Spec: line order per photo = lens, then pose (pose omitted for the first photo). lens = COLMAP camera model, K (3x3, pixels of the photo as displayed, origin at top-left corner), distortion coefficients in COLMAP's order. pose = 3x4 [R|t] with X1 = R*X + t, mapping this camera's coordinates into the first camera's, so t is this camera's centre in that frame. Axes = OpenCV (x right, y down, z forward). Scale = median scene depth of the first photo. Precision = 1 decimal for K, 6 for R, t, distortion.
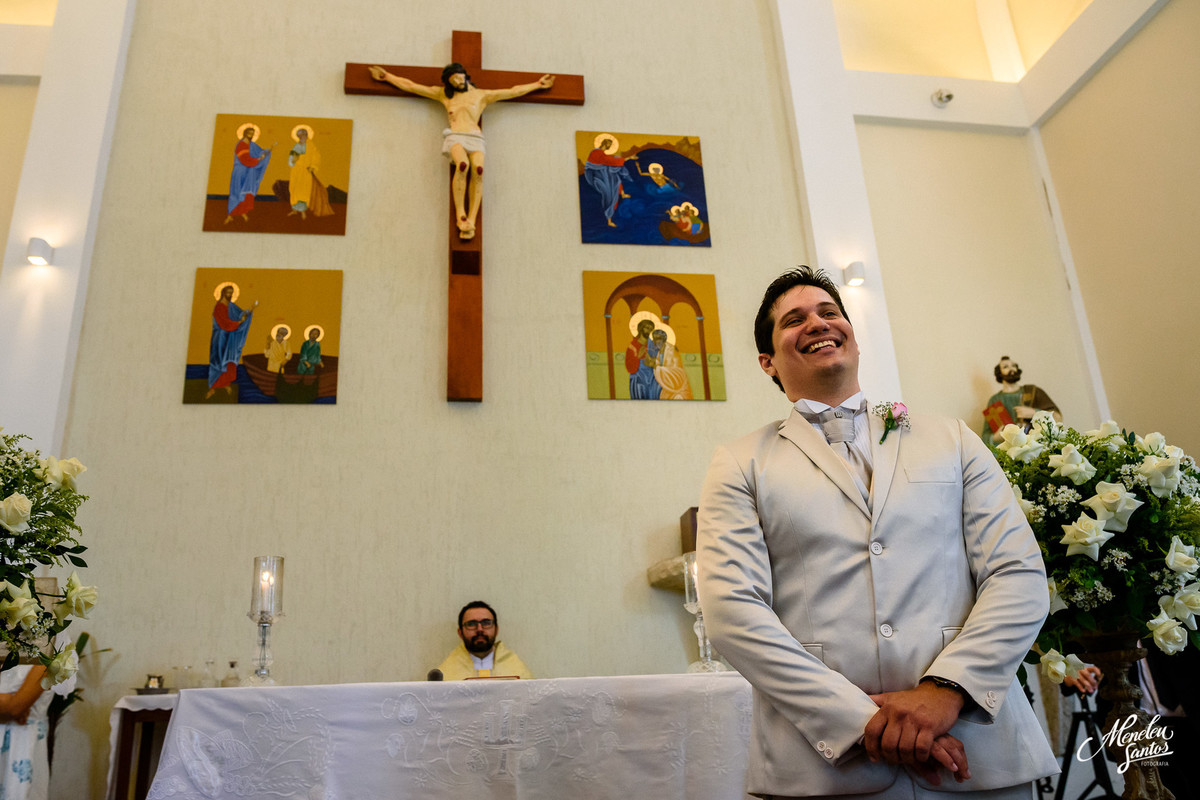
lens RADIAL K [[881.6, 0, 572.0], [0, 881.6, 397.6], [0, 0, 1]] dist [-0.067018, 0.034031]
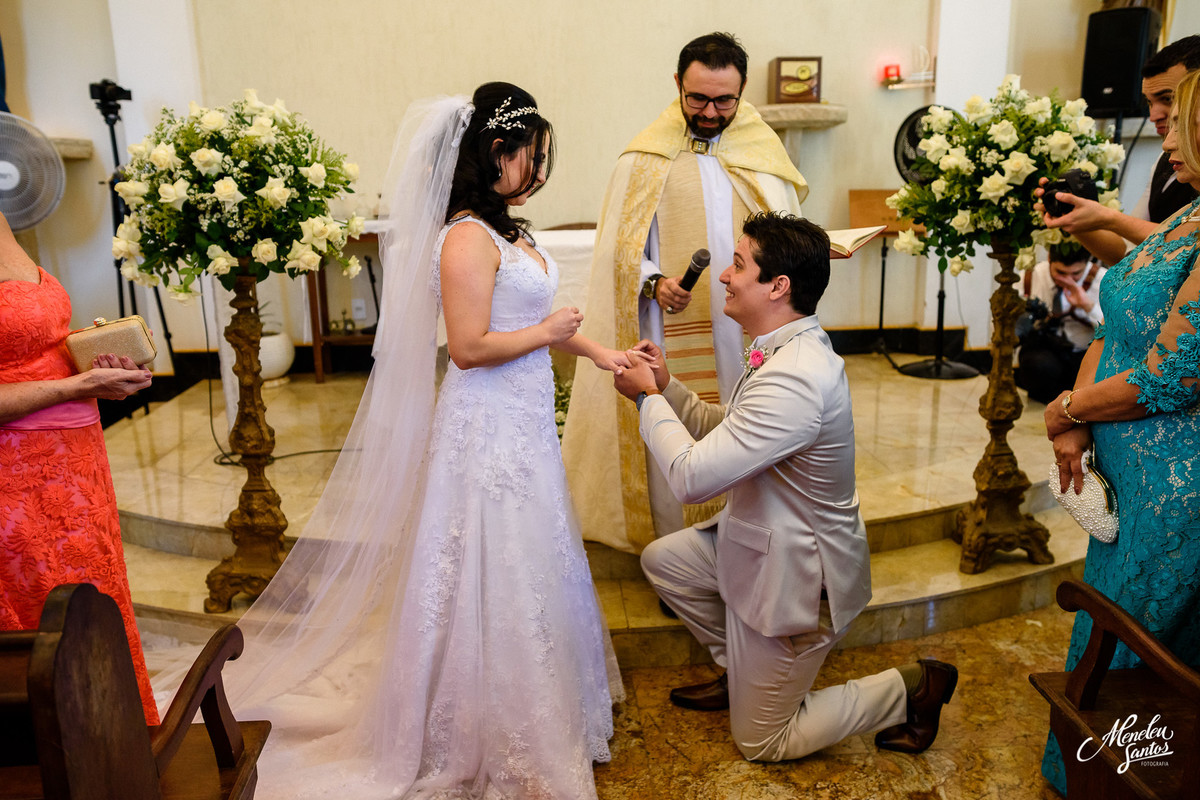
lens RADIAL K [[989.7, 0, 600.0], [0, 989.7, 400.0], [0, 0, 1]] dist [0.002485, -0.000314]
pose [[0.997131, 0.034275, -0.067492, 0.012639], [0.007038, 0.845773, 0.533496, -0.148636], [0.075369, -0.532440, 0.843106, -0.231590]]
